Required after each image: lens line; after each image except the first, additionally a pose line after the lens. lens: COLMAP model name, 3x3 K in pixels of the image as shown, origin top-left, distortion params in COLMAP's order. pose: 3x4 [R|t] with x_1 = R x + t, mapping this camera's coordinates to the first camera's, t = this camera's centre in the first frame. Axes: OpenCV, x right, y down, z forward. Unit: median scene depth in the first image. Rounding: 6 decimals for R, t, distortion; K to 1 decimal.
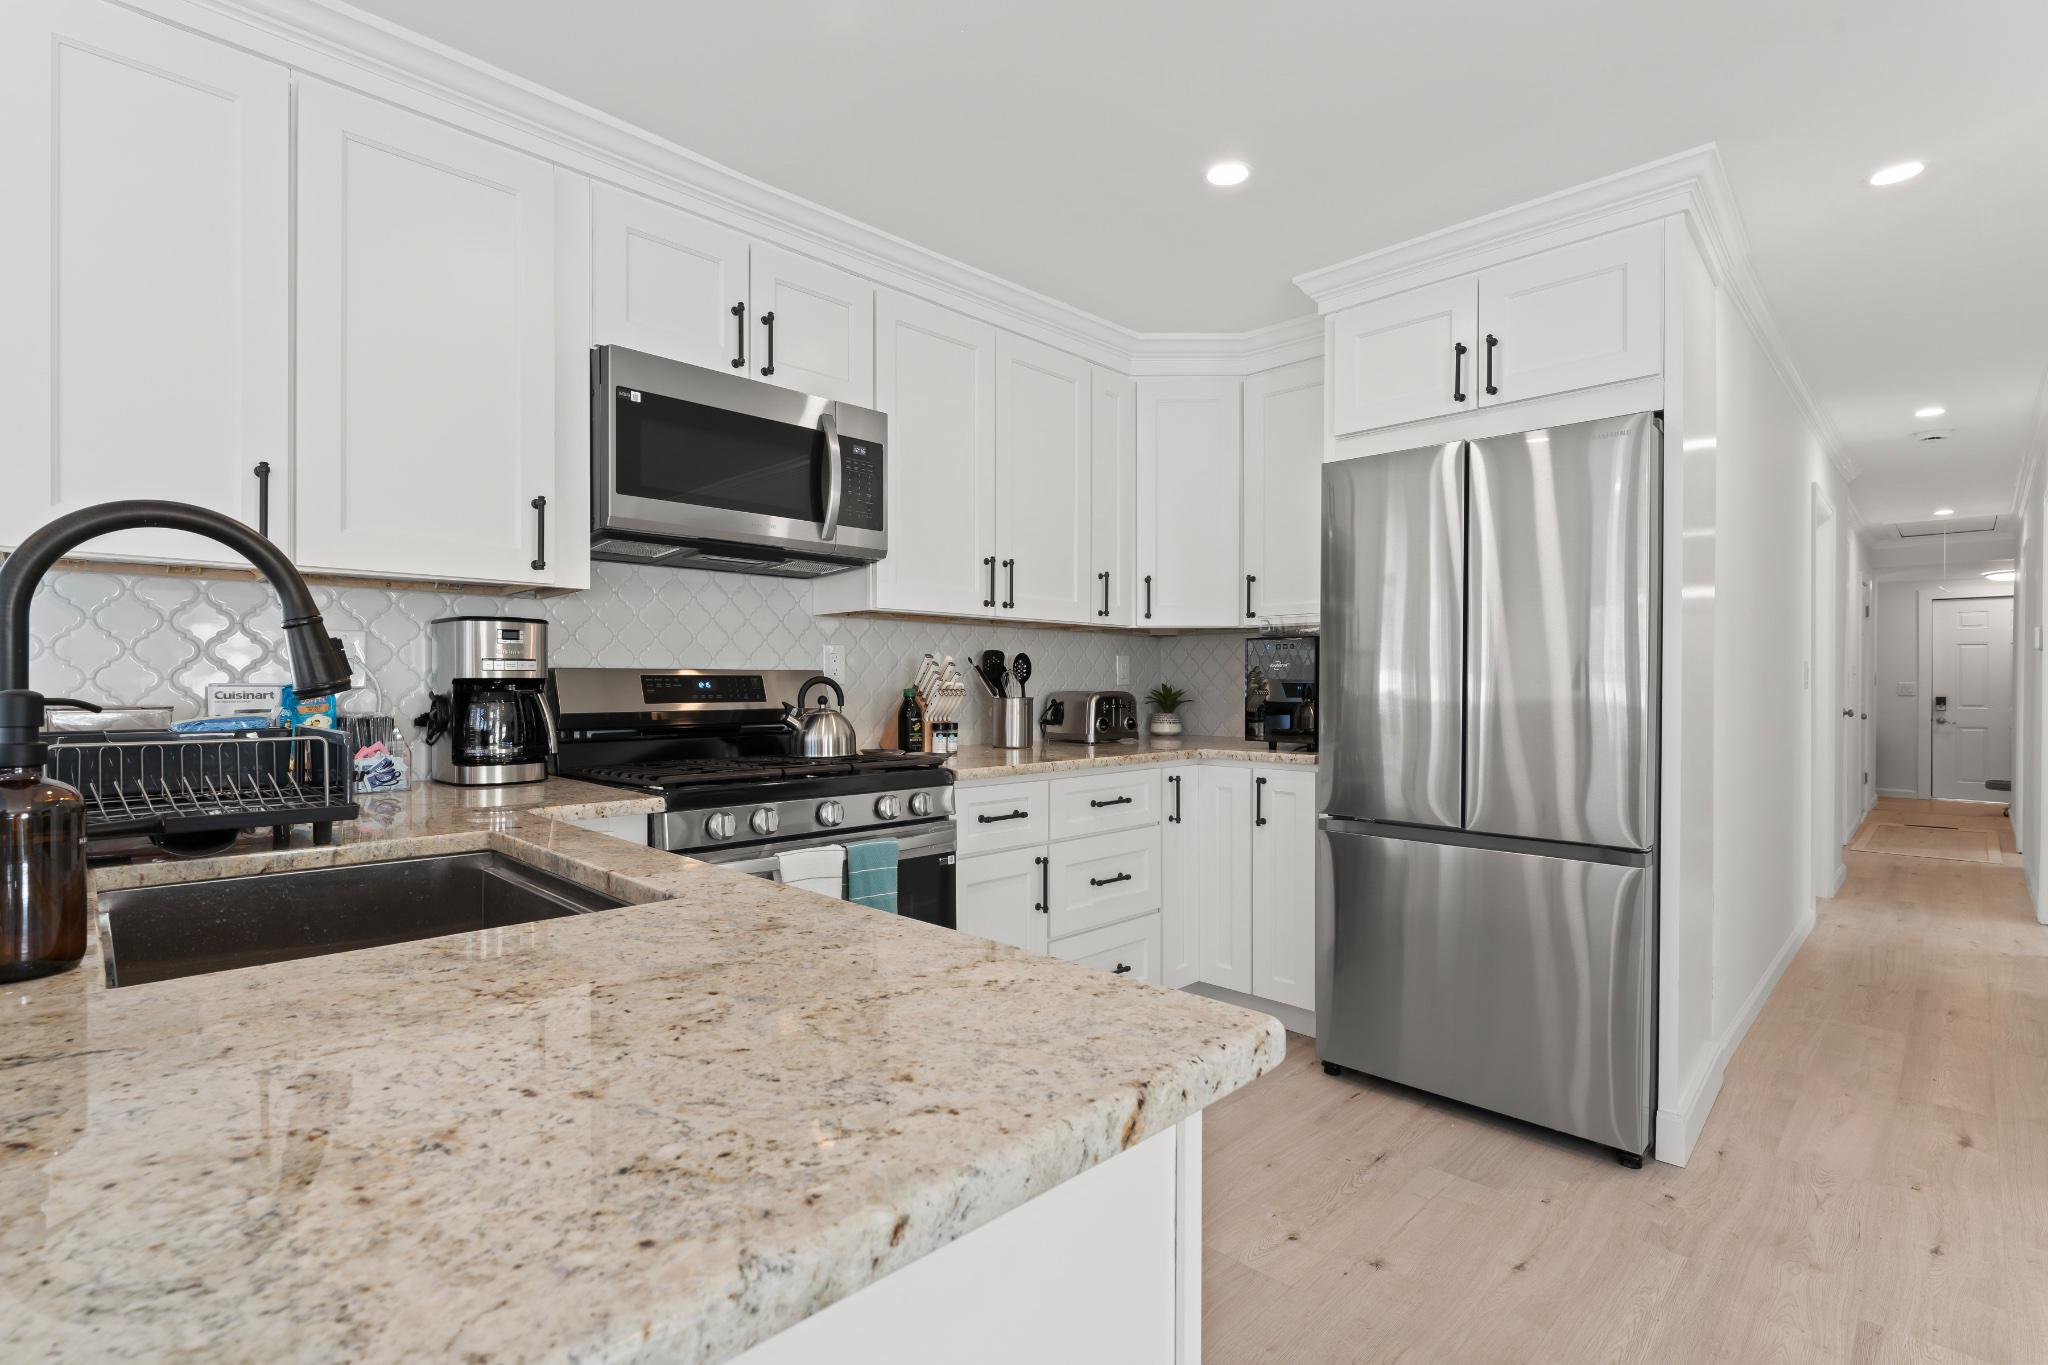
lens RADIAL K [[957.2, 0, 1024.0], [0, 957.2, 682.5], [0, 0, 1]] dist [0.001469, 0.000356]
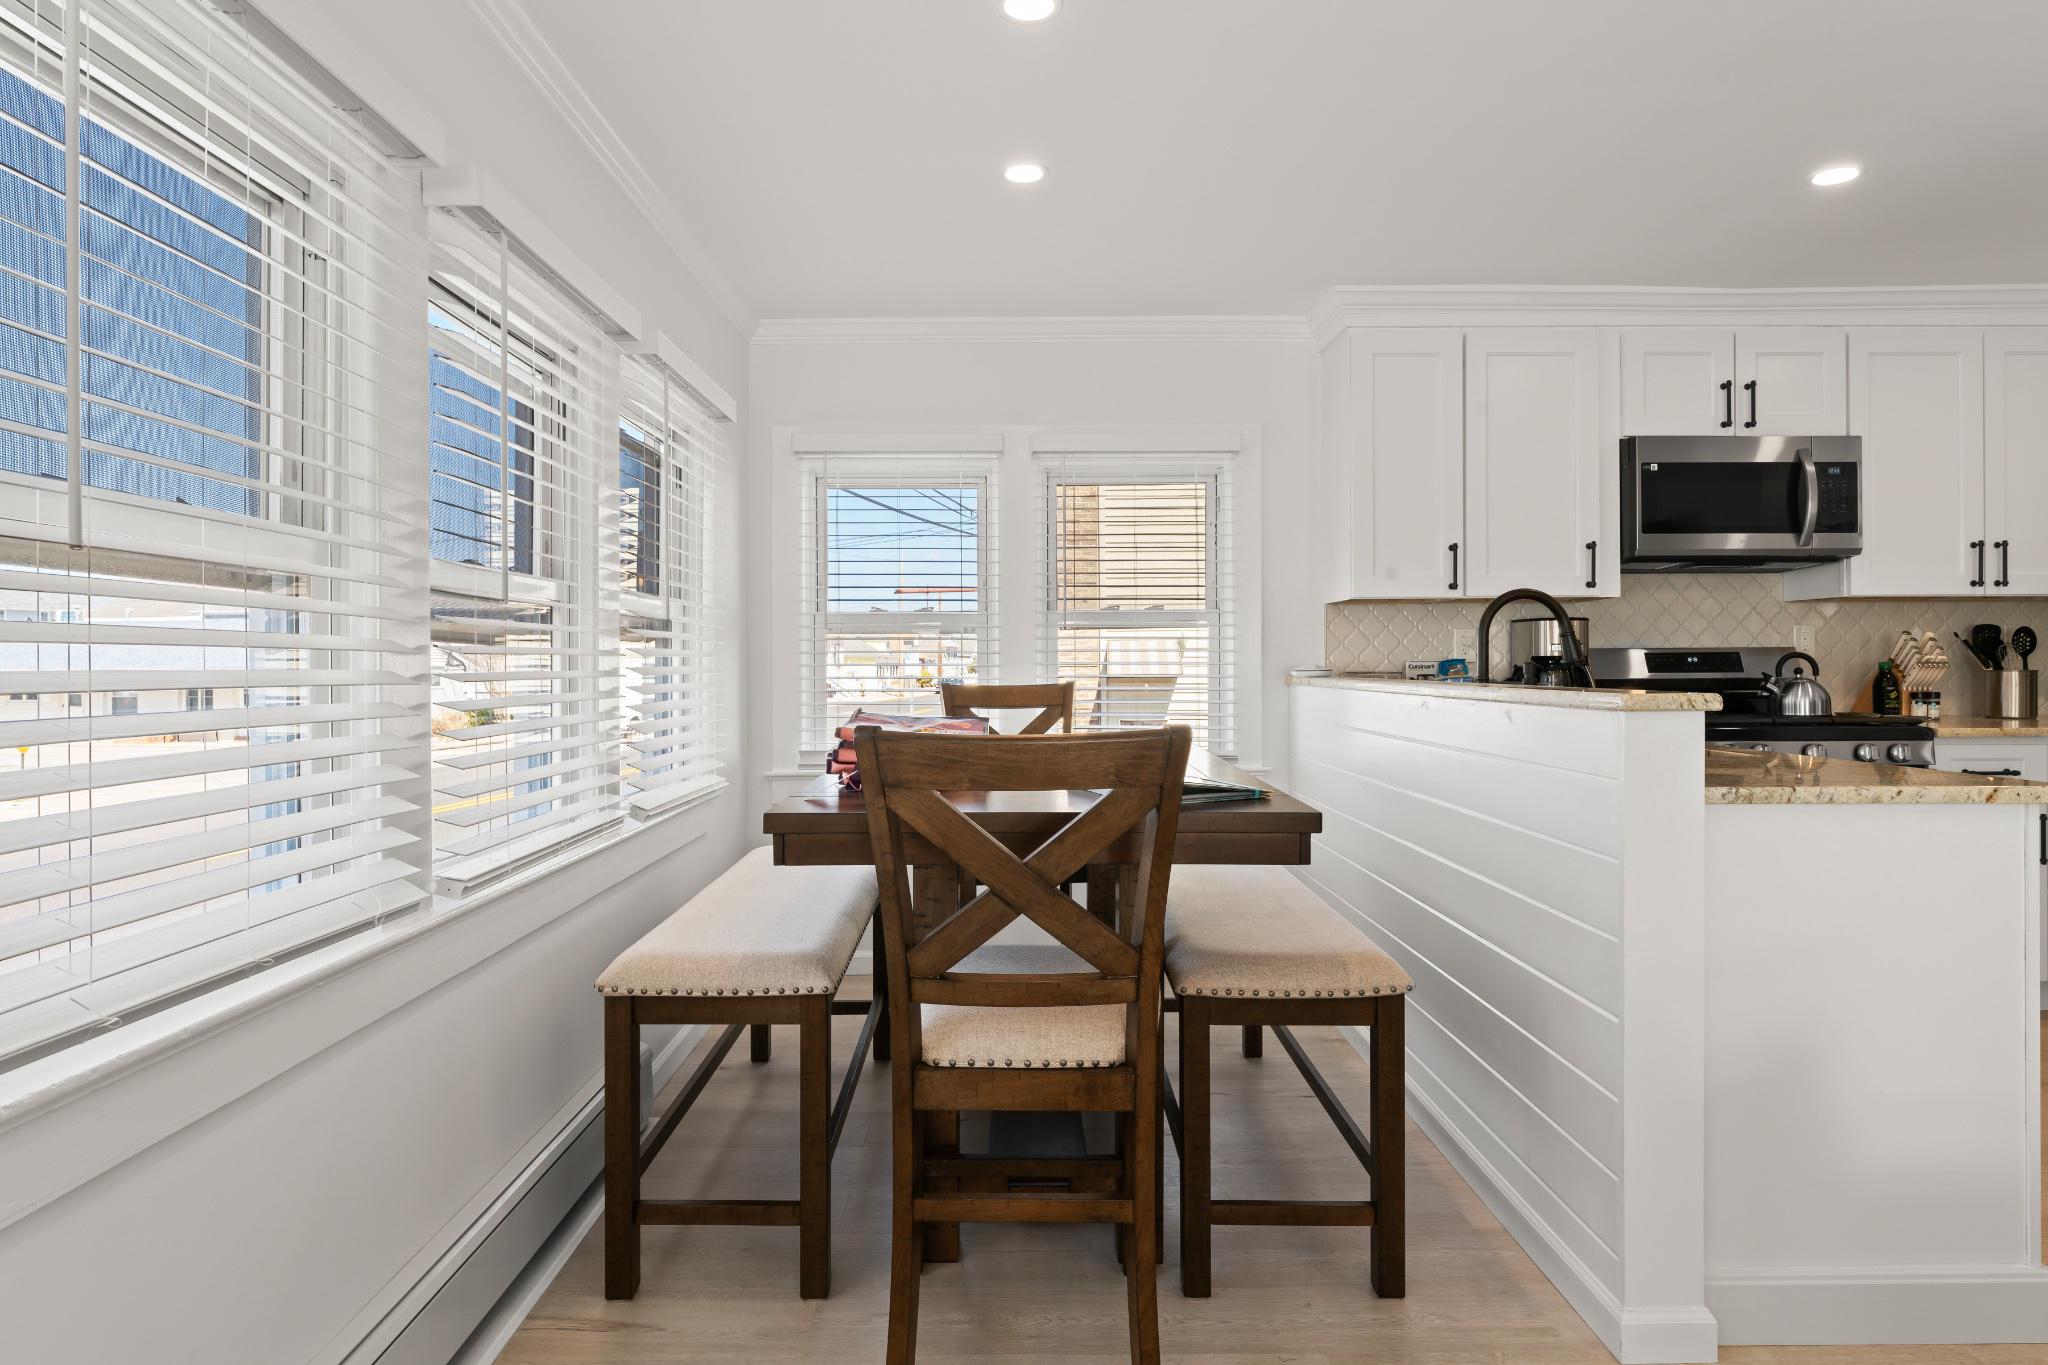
lens RADIAL K [[1087.2, 0, 1018.9], [0, 1087.2, 660.6], [0, 0, 1]] dist [0.000896, -0.000097]
pose [[0.708960, -0.004423, -0.705235, 0.071372], [0.006596, 0.999978, 0.000359, -0.002446], [0.705218, -0.004907, 0.708974, -0.732409]]
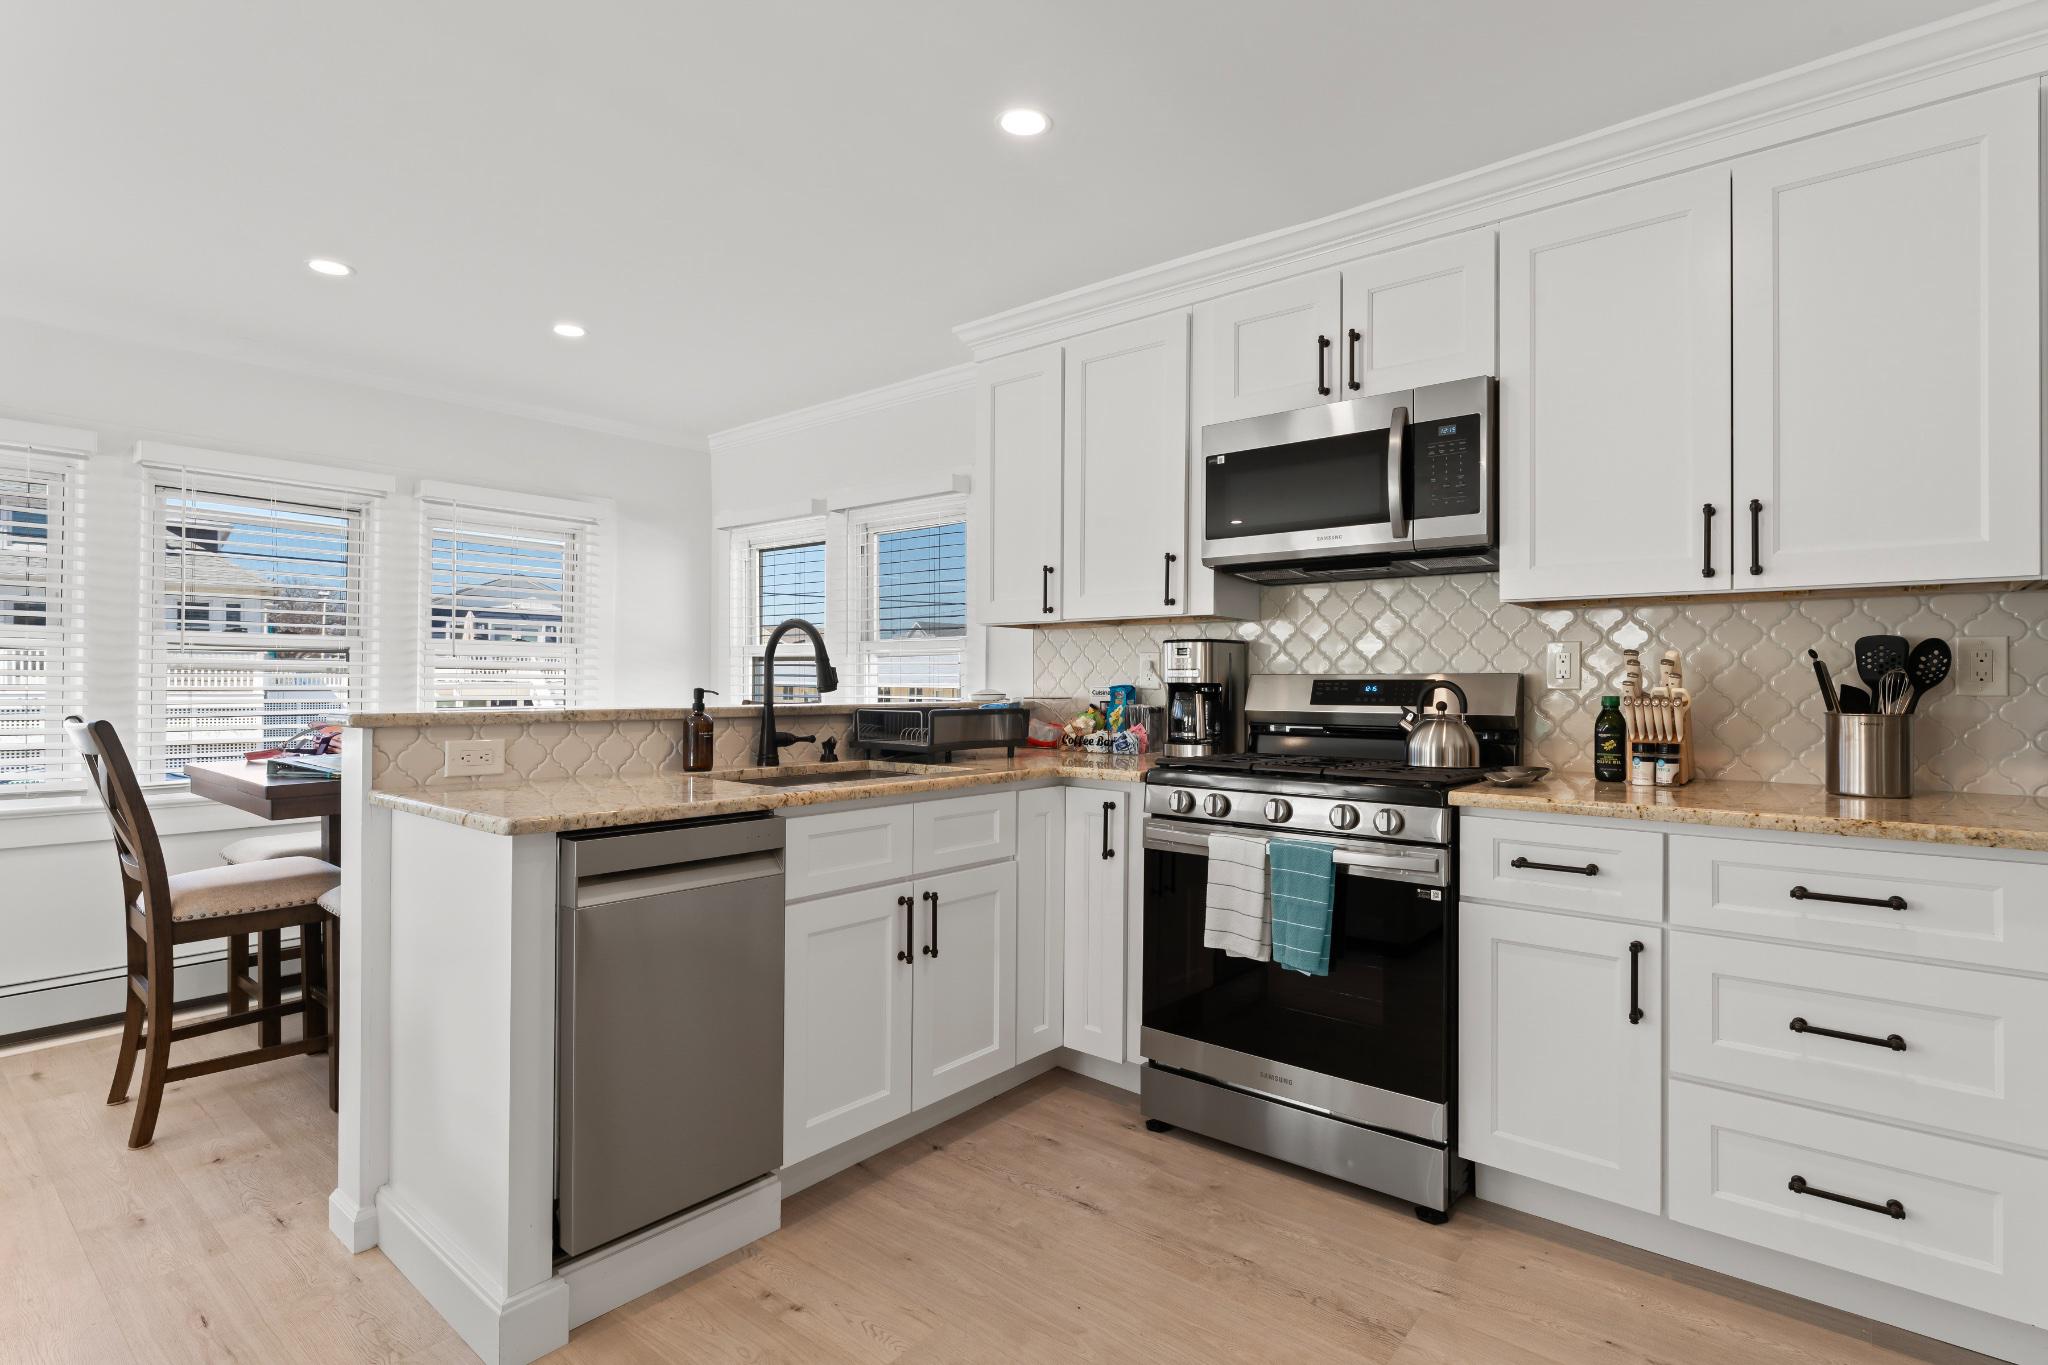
lens RADIAL K [[999.0, 0, 1021.3], [0, 999.0, 675.5], [0, 0, 1]] dist [0.001332, -0.000385]
pose [[0.087345, -0.007278, -0.996152, 0.712528], [-0.002693, 0.999968, -0.007542, -0.002738], [0.996175, 0.003341, 0.087322, 0.504603]]
